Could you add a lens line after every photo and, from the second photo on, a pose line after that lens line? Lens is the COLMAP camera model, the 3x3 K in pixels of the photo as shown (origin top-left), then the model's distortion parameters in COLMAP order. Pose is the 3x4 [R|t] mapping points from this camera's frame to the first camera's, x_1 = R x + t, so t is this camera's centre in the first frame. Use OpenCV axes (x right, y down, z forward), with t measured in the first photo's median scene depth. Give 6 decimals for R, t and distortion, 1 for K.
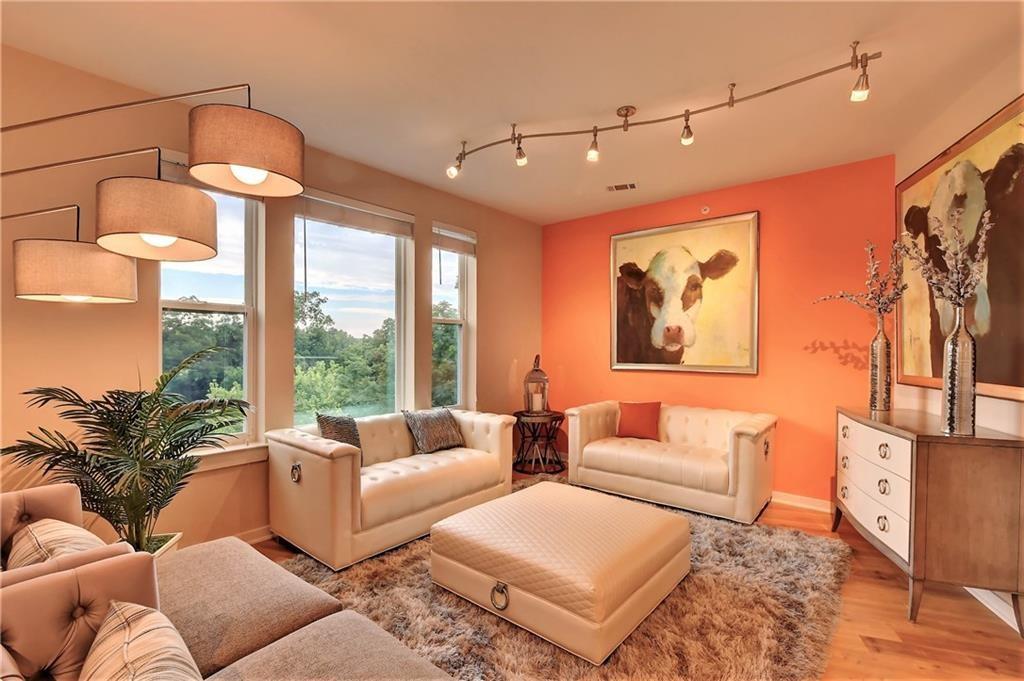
lens RADIAL K [[449.1, 0, 519.7], [0, 449.1, 347.6], [0, 0, 1]] dist [-0.004024, -0.000509]
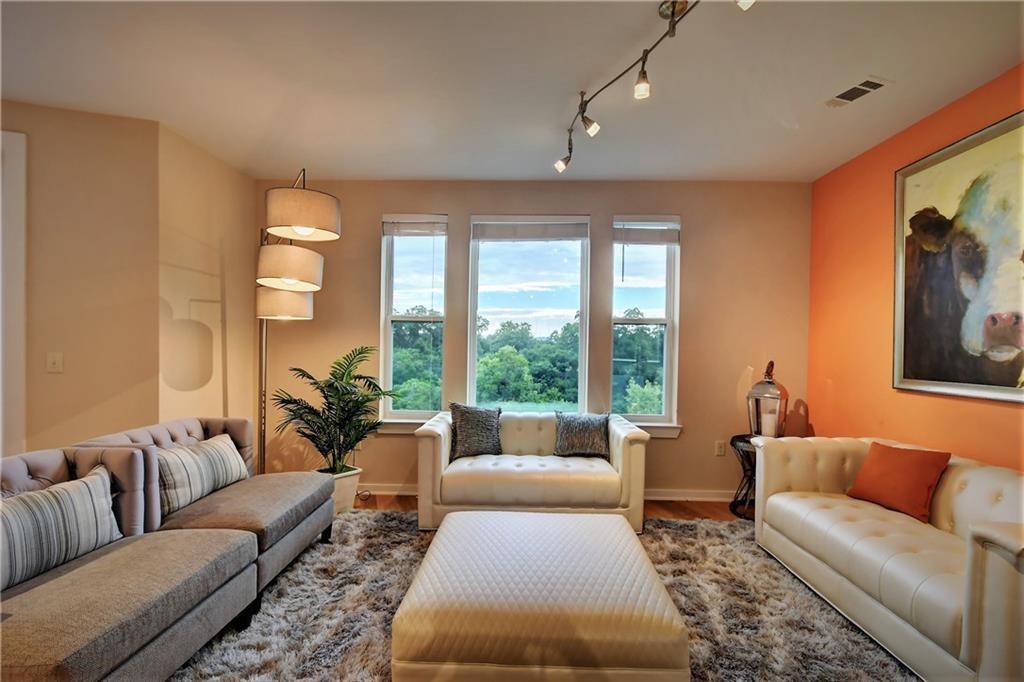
lens RADIAL K [[449.1, 0, 534.0], [0, 449.1, 350.5], [0, 0, 1]] dist [-0.004024, -0.000509]
pose [[0.632365, 0.009406, -0.774614, 0.393728], [-0.012536, 0.999920, 0.001908, 0.001152], [0.774569, 0.008504, 0.632432, 0.248393]]
